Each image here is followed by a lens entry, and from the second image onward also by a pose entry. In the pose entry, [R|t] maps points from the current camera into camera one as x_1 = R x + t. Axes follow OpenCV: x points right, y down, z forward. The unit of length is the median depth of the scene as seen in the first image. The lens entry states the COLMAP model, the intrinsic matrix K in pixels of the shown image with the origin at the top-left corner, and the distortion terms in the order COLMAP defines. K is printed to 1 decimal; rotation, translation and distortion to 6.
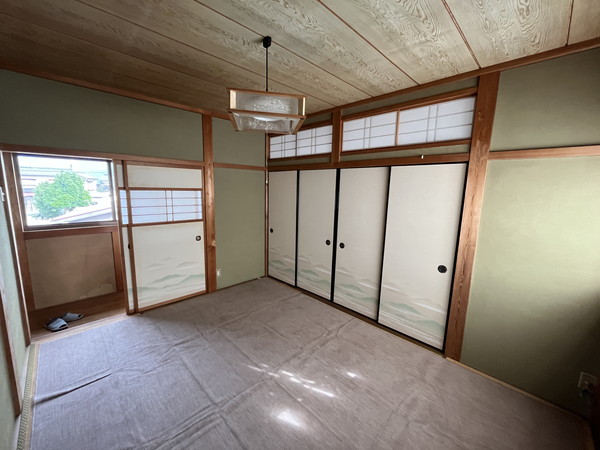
lens RADIAL K [[245.3, 0, 298.8], [0, 245.3, 224.9], [0, 0, 1]] dist [-0.001464, -0.000123]
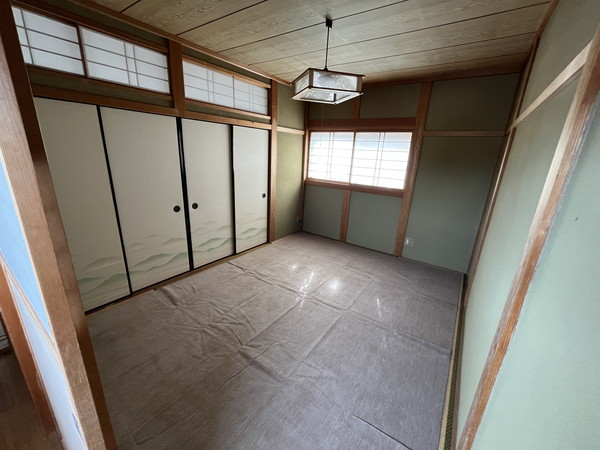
lens RADIAL K [[245.3, 0, 298.8], [0, 245.3, 224.9], [0, 0, 1]] dist [-0.001464, -0.000123]
pose [[-0.176024, -0.315155, 0.932573, -0.898207], [0.094949, 0.937513, 0.334746, -0.141203], [-0.979796, 0.147470, -0.135101, 0.851754]]
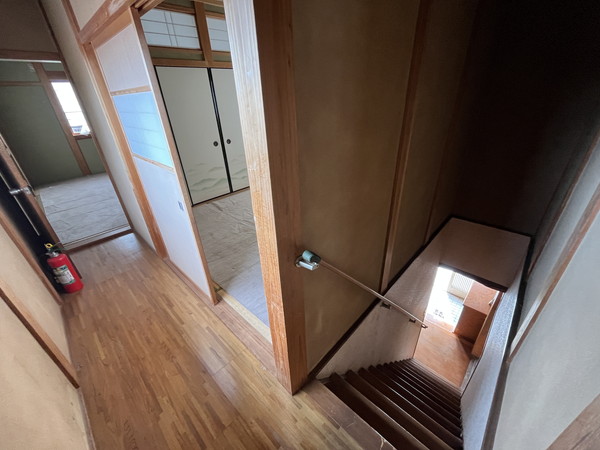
lens RADIAL K [[245.3, 0, 298.8], [0, 245.3, 224.9], [0, 0, 1]] dist [-0.001464, -0.000123]
pose [[-0.031360, -0.489571, 0.871399, -1.248465], [0.192608, 0.852527, 0.485900, -0.099804], [-0.980775, 0.183076, 0.067560, 0.742427]]
